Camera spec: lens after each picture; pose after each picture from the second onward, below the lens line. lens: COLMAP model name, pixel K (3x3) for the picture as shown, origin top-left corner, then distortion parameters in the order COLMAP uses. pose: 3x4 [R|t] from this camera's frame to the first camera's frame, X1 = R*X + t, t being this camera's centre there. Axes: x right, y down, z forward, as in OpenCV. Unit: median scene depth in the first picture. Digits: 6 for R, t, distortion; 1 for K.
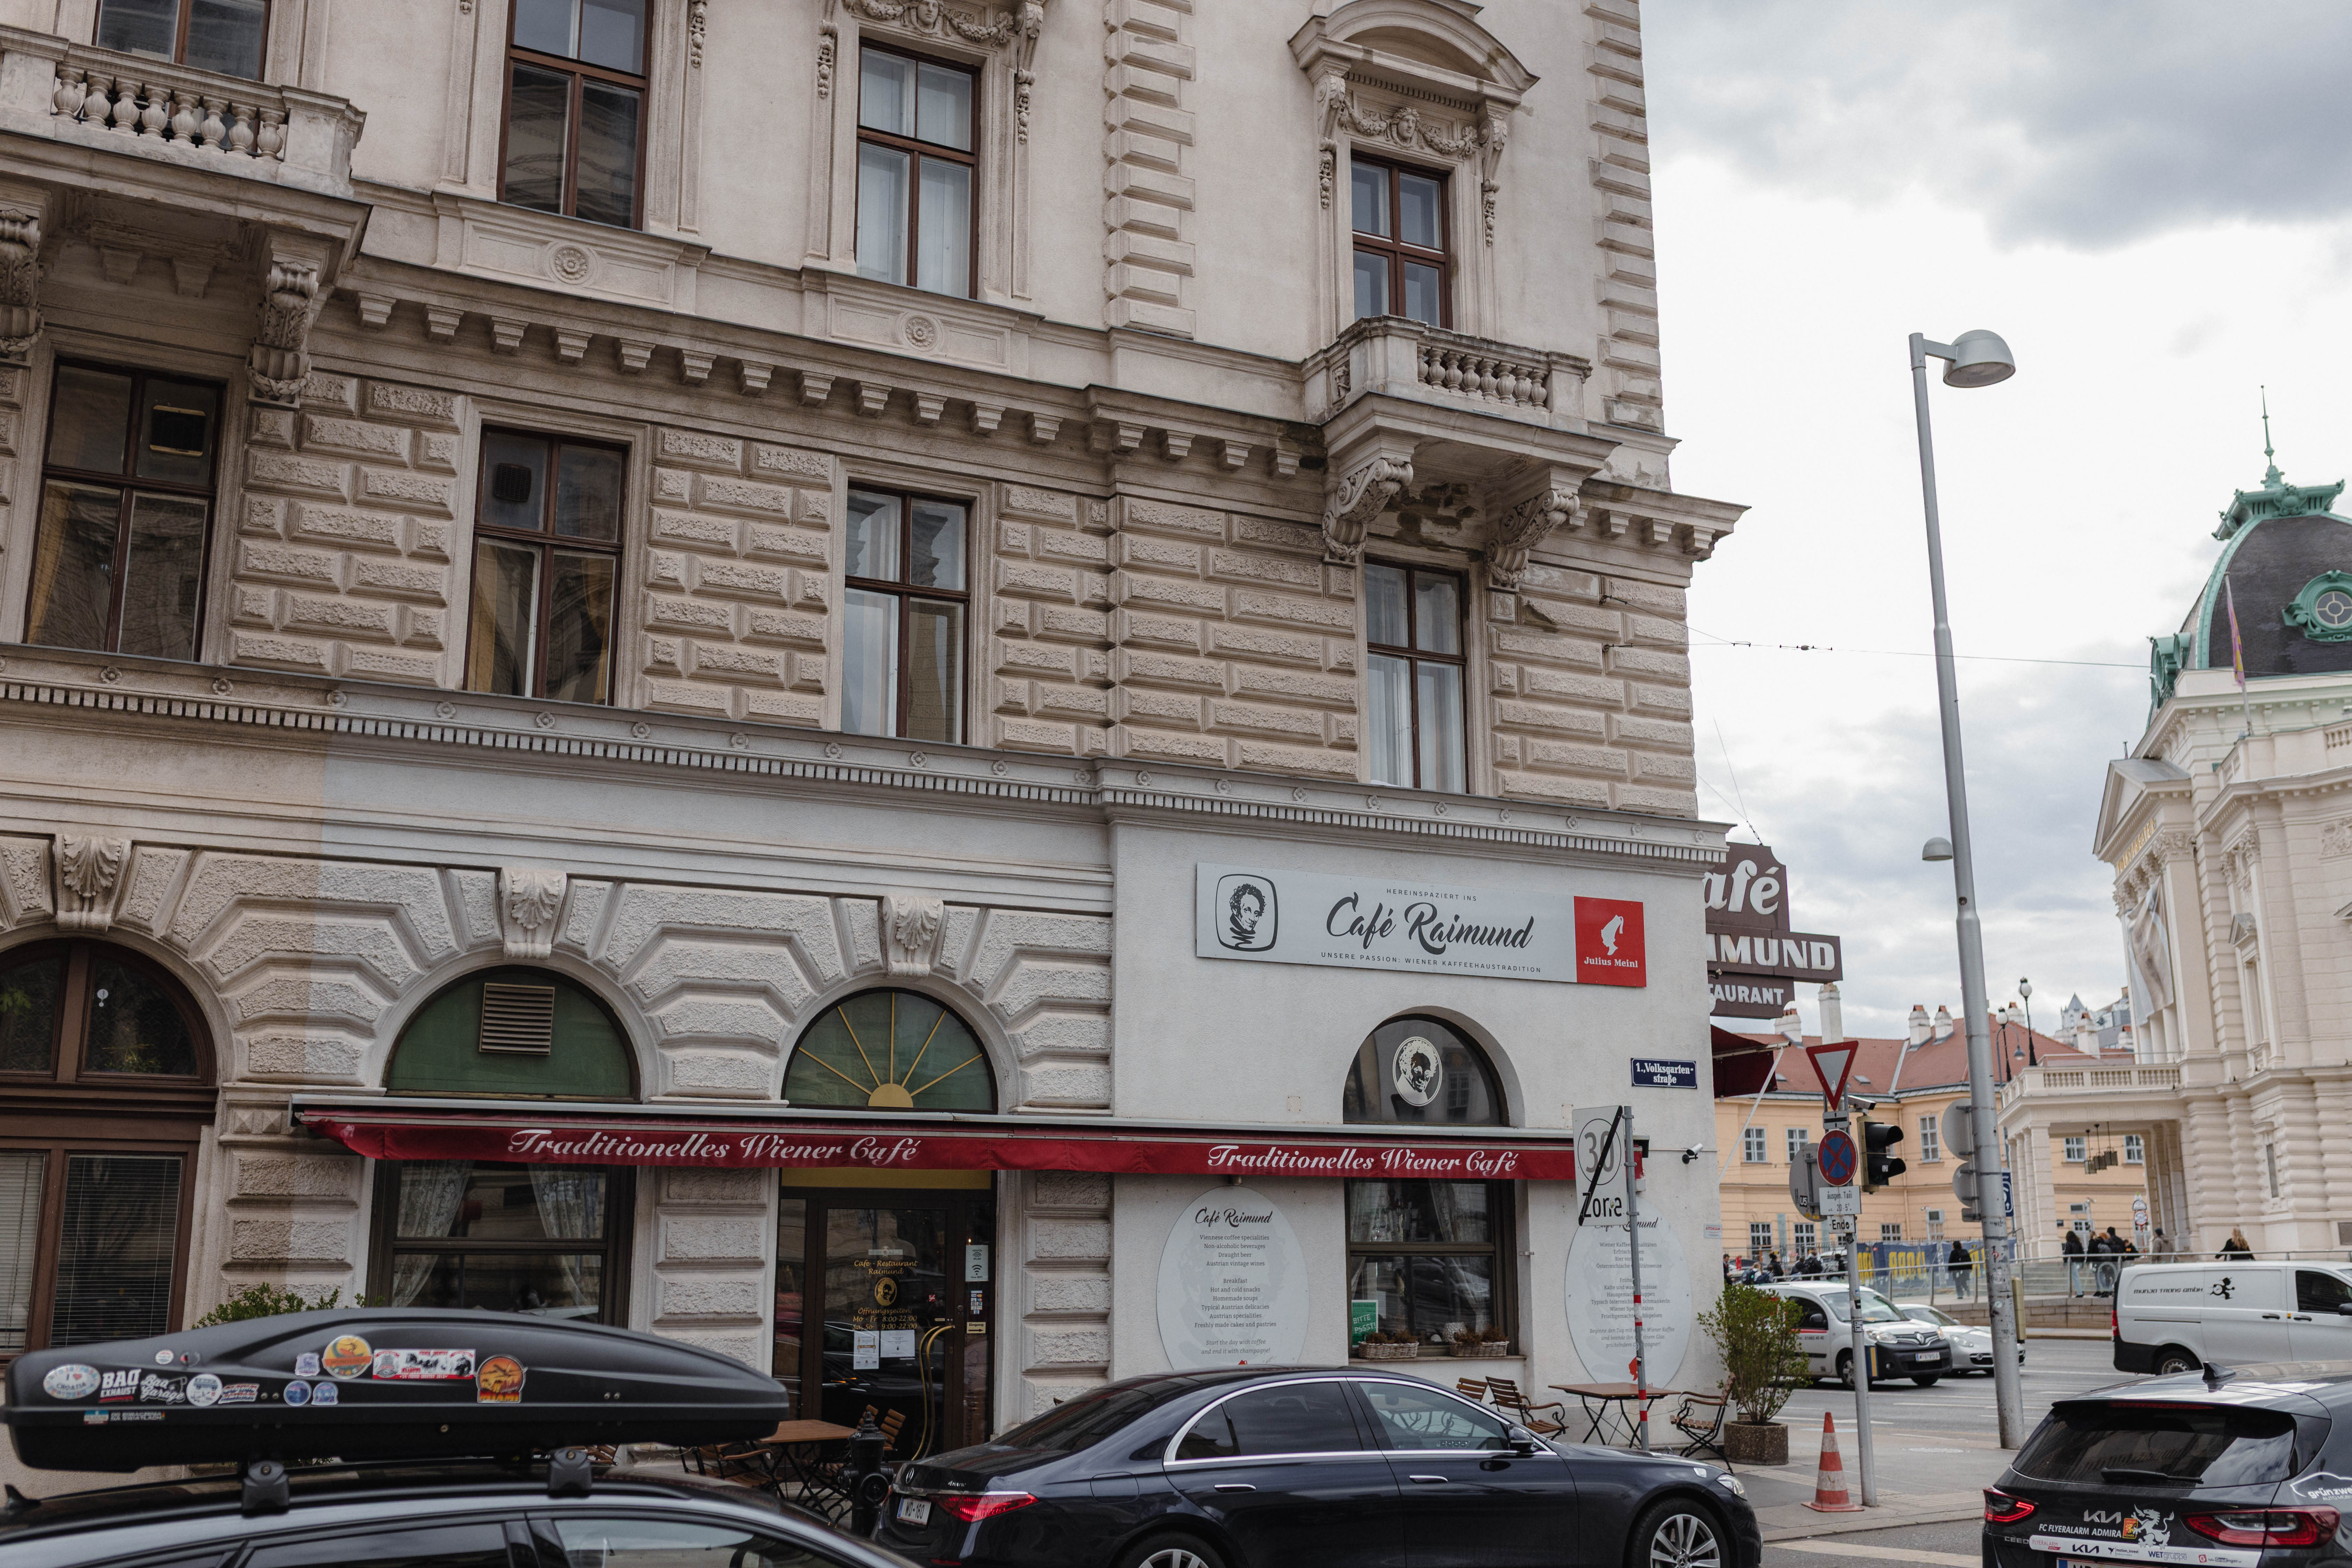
lens RADIAL K [[2231.3, 0, 1183.7], [0, 2231.3, 786.0], [0, 0, 1]] dist [0.005764, 0.000000]
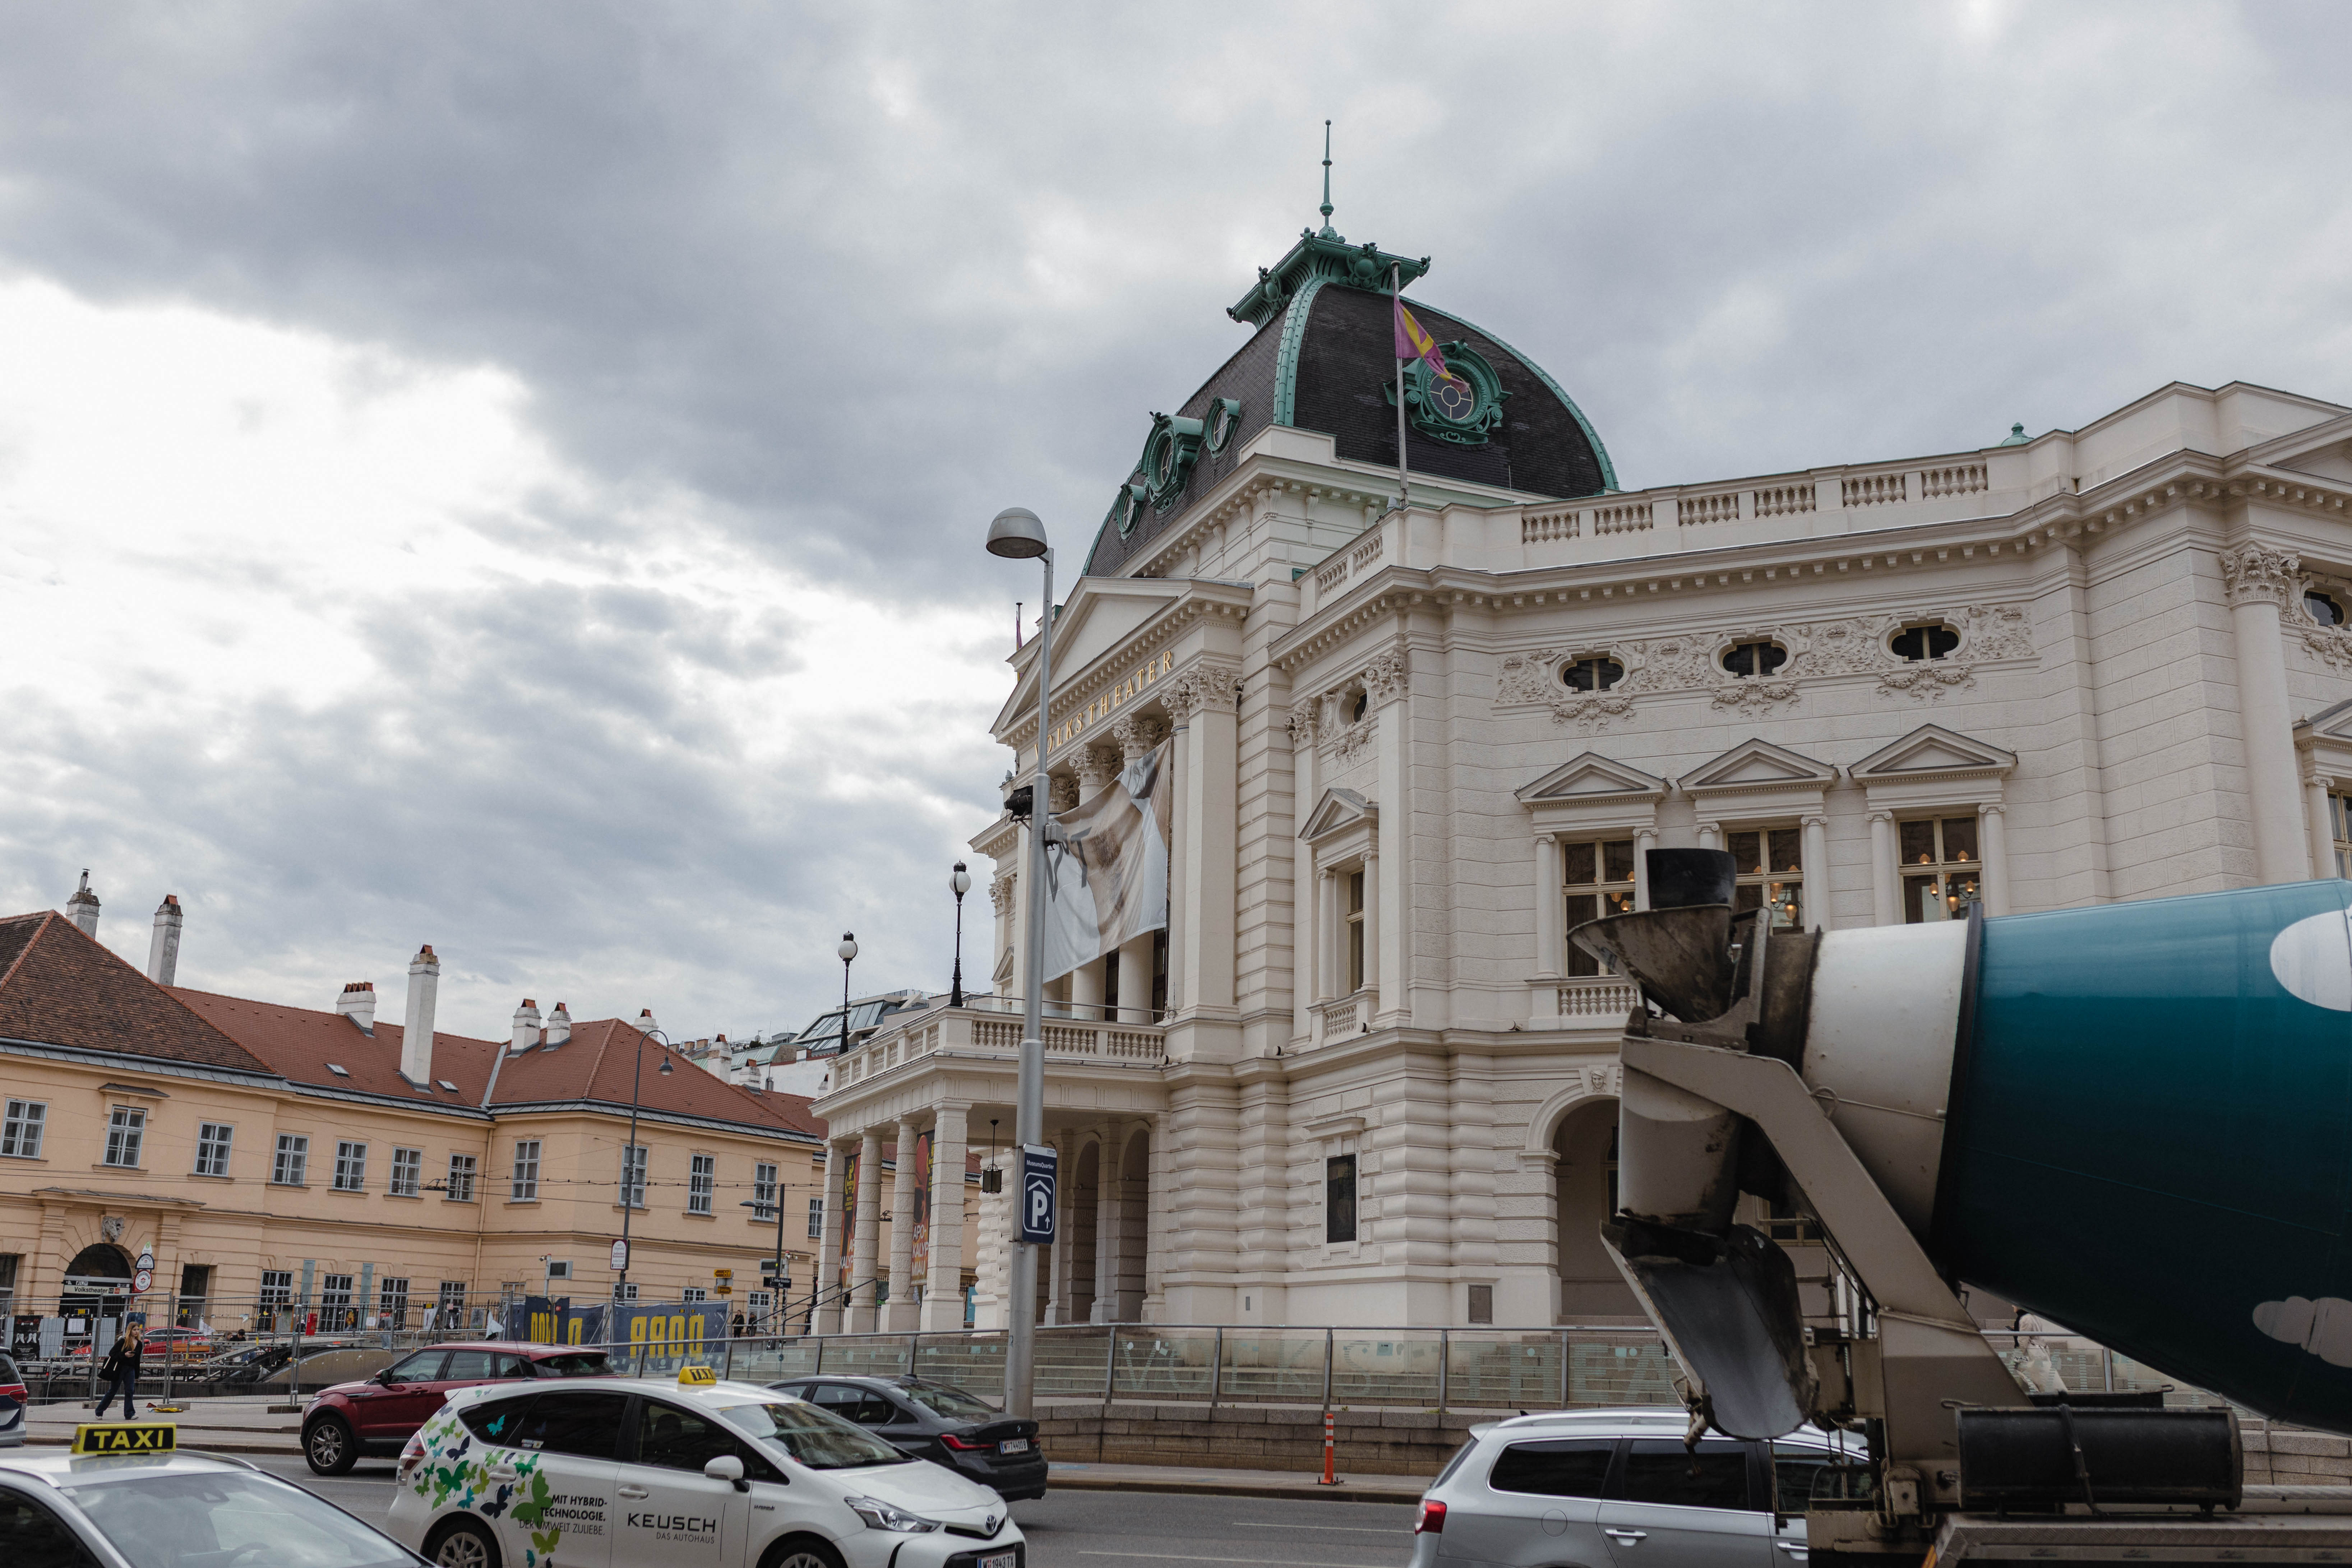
lens RADIAL K [[2231.2, 0, 1169.8], [0, 2231.2, 793.9], [0, 0, 1]] dist [0.005764, 0.000000]
pose [[0.782934, 0.178701, 0.595886, 0.060805], [-0.160772, 0.983437, -0.083686, 0.113544], [-0.600971, -0.030281, 0.798697, 0.505305]]
